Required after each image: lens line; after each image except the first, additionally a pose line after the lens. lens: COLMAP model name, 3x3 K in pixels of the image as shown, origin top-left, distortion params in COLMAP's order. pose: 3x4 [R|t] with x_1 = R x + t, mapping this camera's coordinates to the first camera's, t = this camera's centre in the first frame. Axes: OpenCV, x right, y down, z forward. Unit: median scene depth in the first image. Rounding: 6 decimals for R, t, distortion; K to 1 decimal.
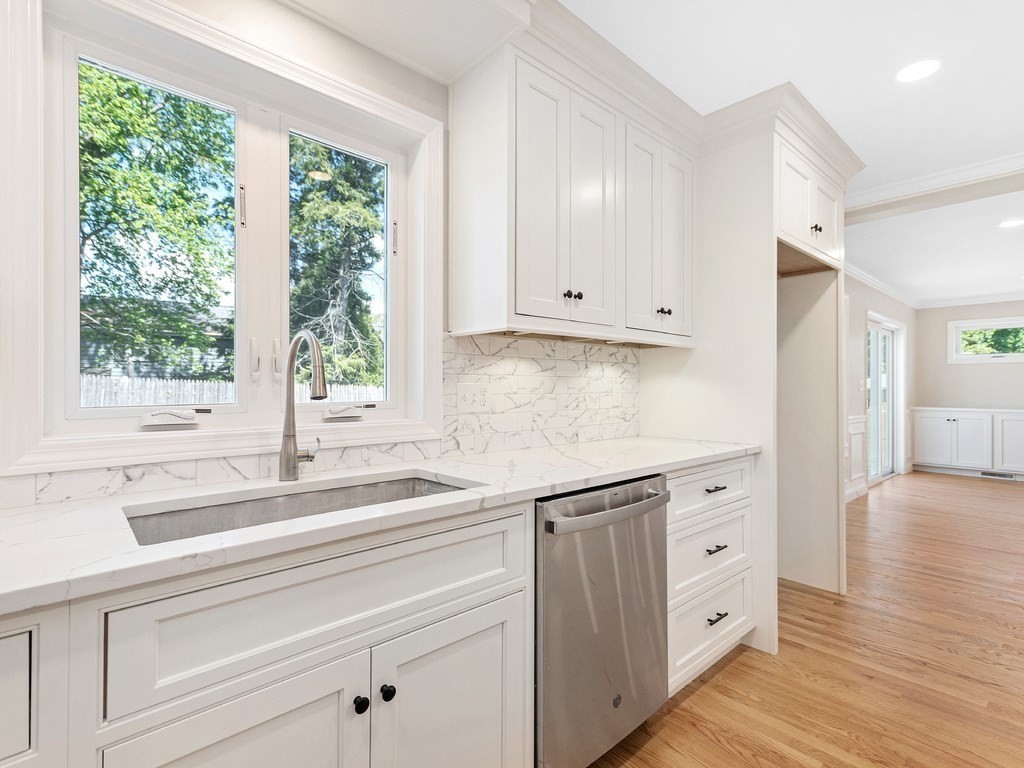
lens RADIAL K [[495.8, 0, 514.6], [0, 495.8, 389.9], [0, 0, 1]] dist [0.004909, -0.002138]
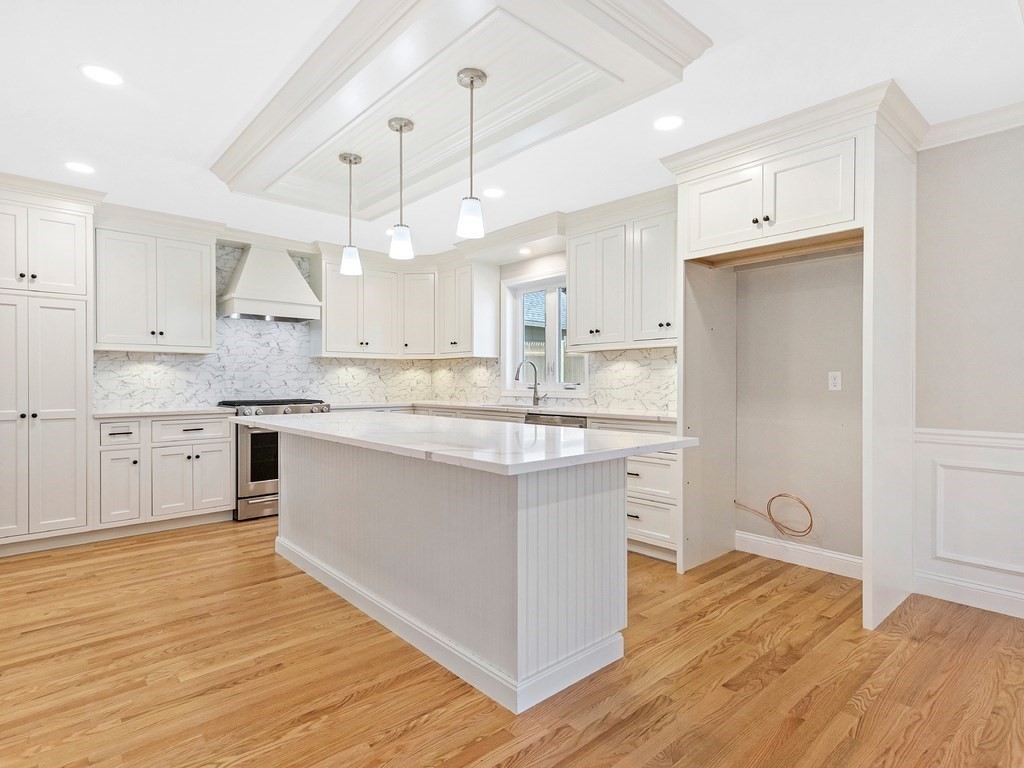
lens RADIAL K [[542.4, 0, 502.6], [0, 542.4, 374.2], [0, 0, 1]] dist [-0.003466, 0.000416]
pose [[-0.011889, -0.010658, -0.999873, 2.009581], [-0.000651, 0.999943, -0.010651, 0.010516], [0.999929, 0.000524, -0.011896, 0.542091]]
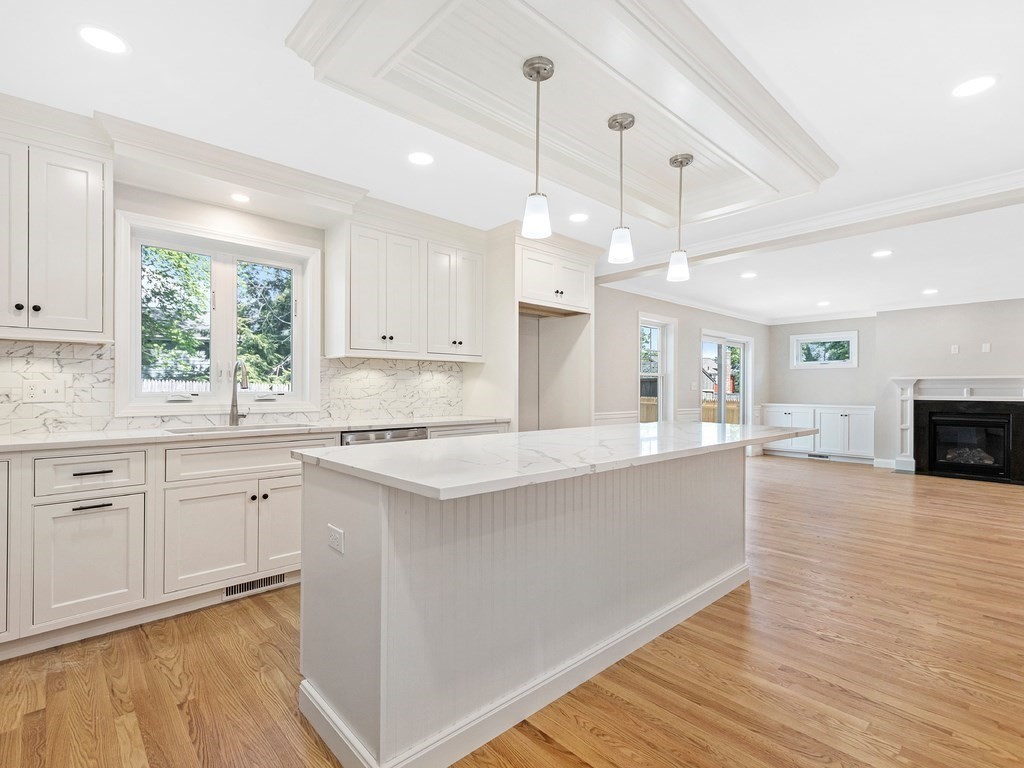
lens RADIAL K [[495.8, 0, 517.4], [0, 495.8, 383.0], [0, 0, 1]] dist [0.004909, -0.002138]
pose [[0.999774, 0.002011, 0.021162, 0.496464], [-0.001636, 0.999842, -0.017712, 0.018021], [-0.021194, 0.017674, 0.999619, -0.808864]]
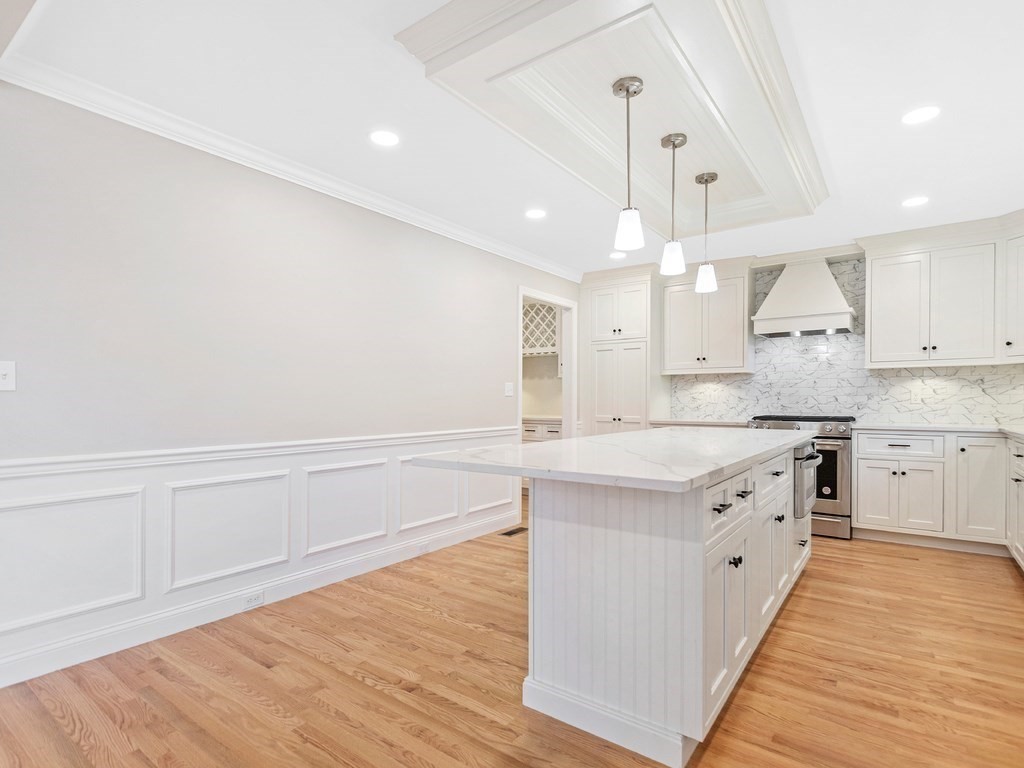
lens RADIAL K [[516.1, 0, 517.9], [0, 516.1, 401.7], [0, 0, 1]] dist [0.000753, -0.007789]
pose [[-0.978081, 0.007416, -0.208095, 1.347148], [0.005650, 0.999943, 0.009083, 0.009492], [0.208150, 0.007708, -0.978066, 1.406210]]
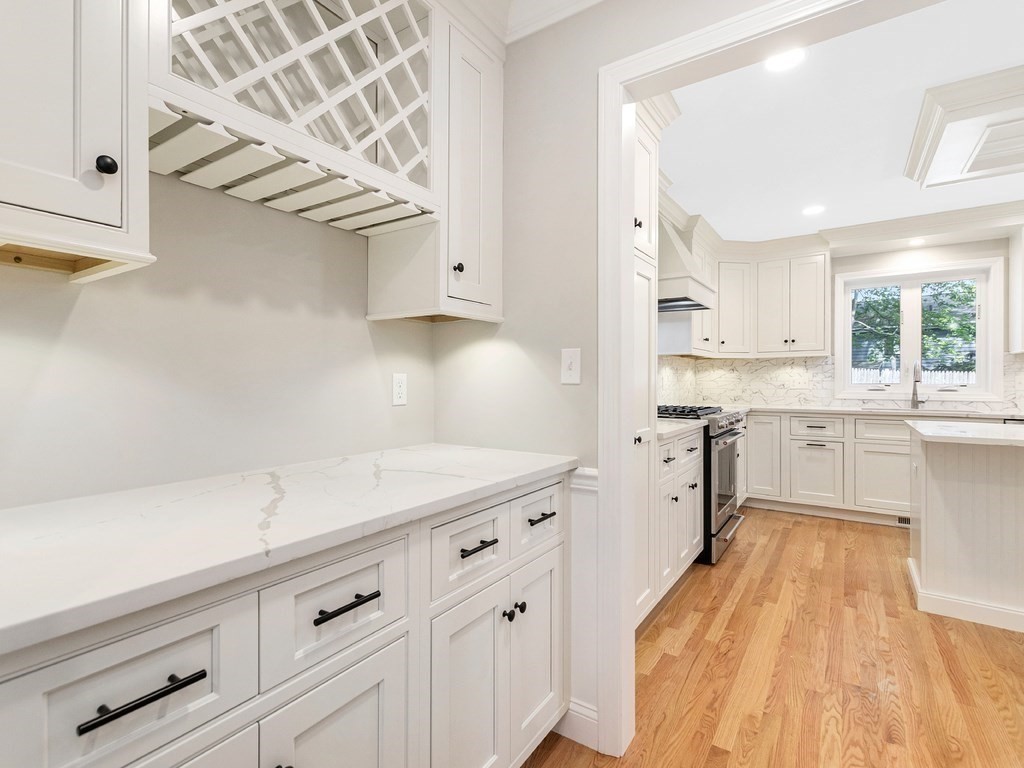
lens RADIAL K [[495.8, 0, 521.2], [0, 495.8, 385.1], [0, 0, 1]] dist [0.004909, -0.002138]
pose [[0.253422, 0.011346, -0.967289, 1.213414], [-0.001343, 0.999934, 0.011377, 0.003905], [0.967355, -0.001585, 0.253421, -1.356225]]
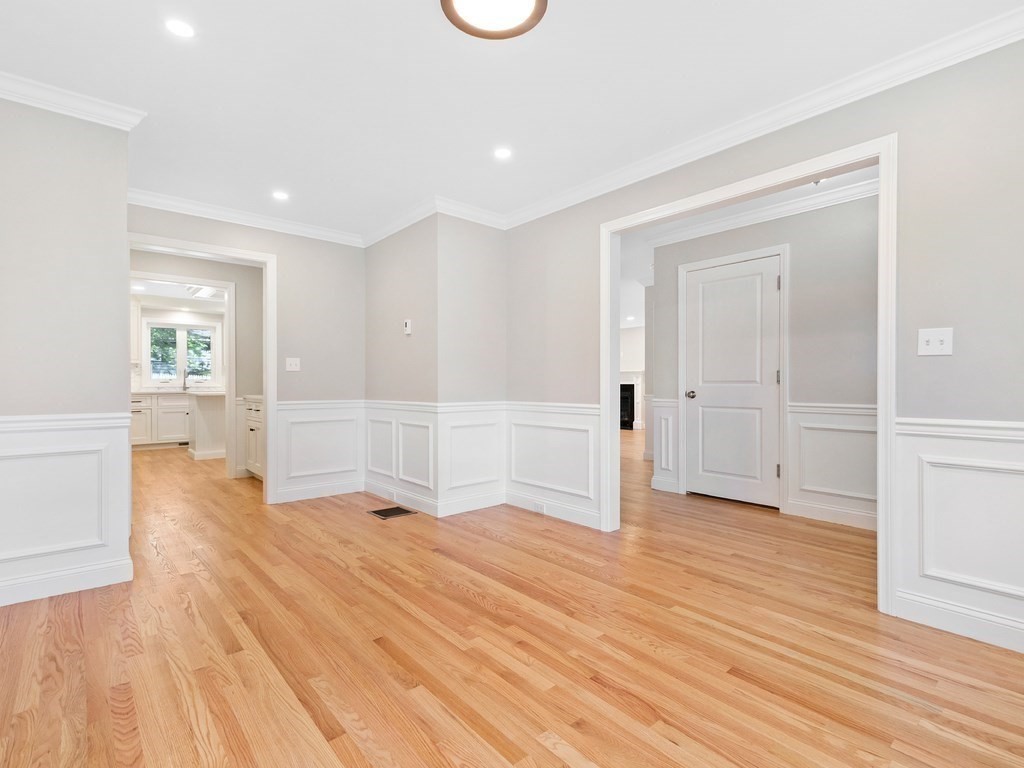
lens RADIAL K [[495.8, 0, 517.1], [0, 495.8, 382.2], [0, 0, 1]] dist [0.004909, -0.002138]
pose [[0.999698, -0.001362, -0.024529, 2.454160], [0.001339, 0.999999, -0.000967, 0.053716], [0.024531, 0.000933, 0.999699, -3.246750]]
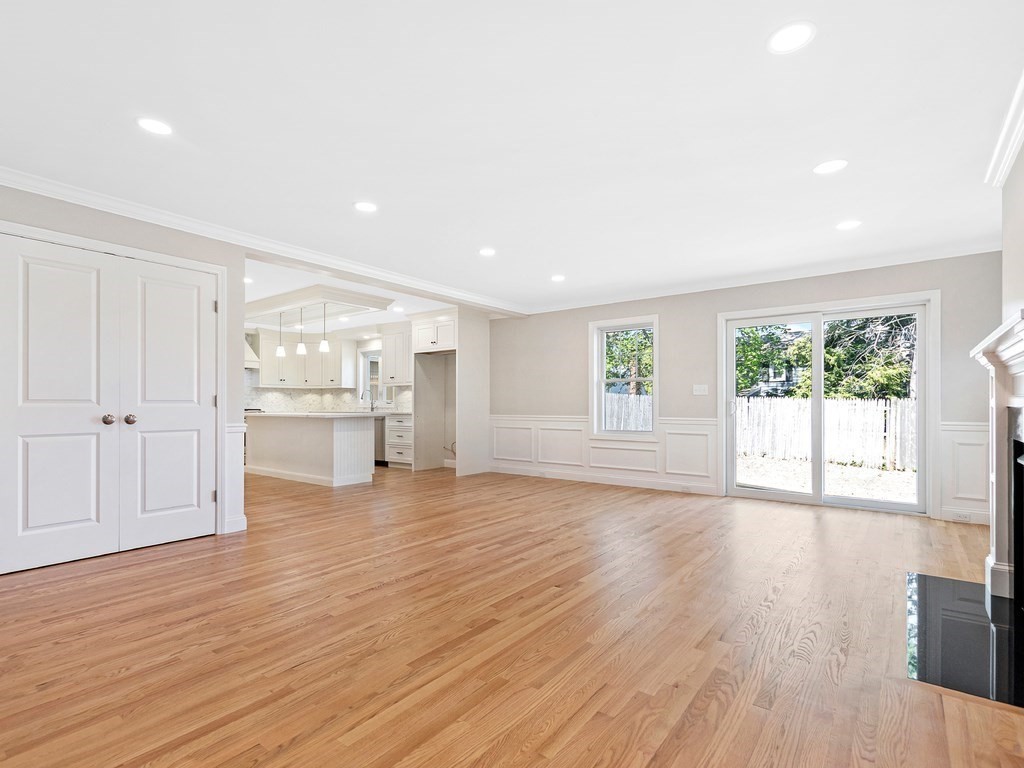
lens RADIAL K [[495.8, 0, 506.2], [0, 495.8, 401.2], [0, 0, 1]] dist [0.004909, -0.002138]
pose [[0.180411, -0.007185, -0.983565, 4.192927], [-0.001017, 0.999971, -0.007492, 0.059362], [0.983591, 0.002352, 0.180399, 1.027667]]
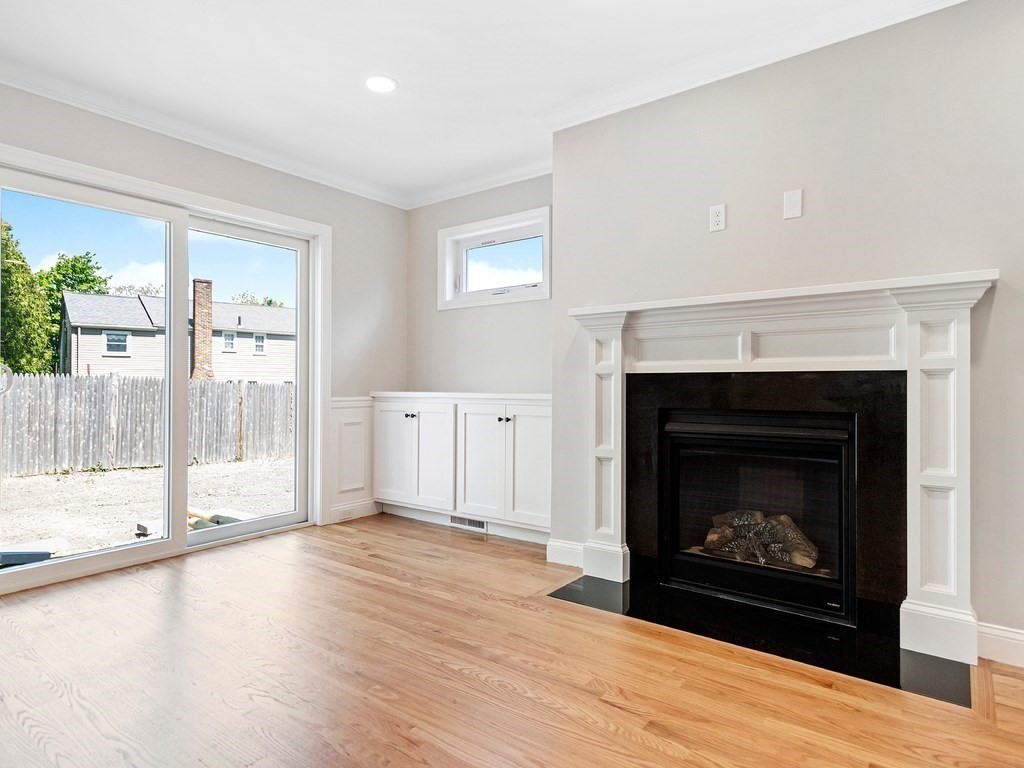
lens RADIAL K [[576.8, 0, 537.0], [0, 576.8, 385.3], [0, 0, 1]] dist [0.006084, -0.000062]
pose [[0.979994, -0.007244, 0.198894, 2.755794], [0.007432, 0.999972, -0.000198, 0.093814], [-0.198887, 0.001673, 0.980021, 1.209987]]
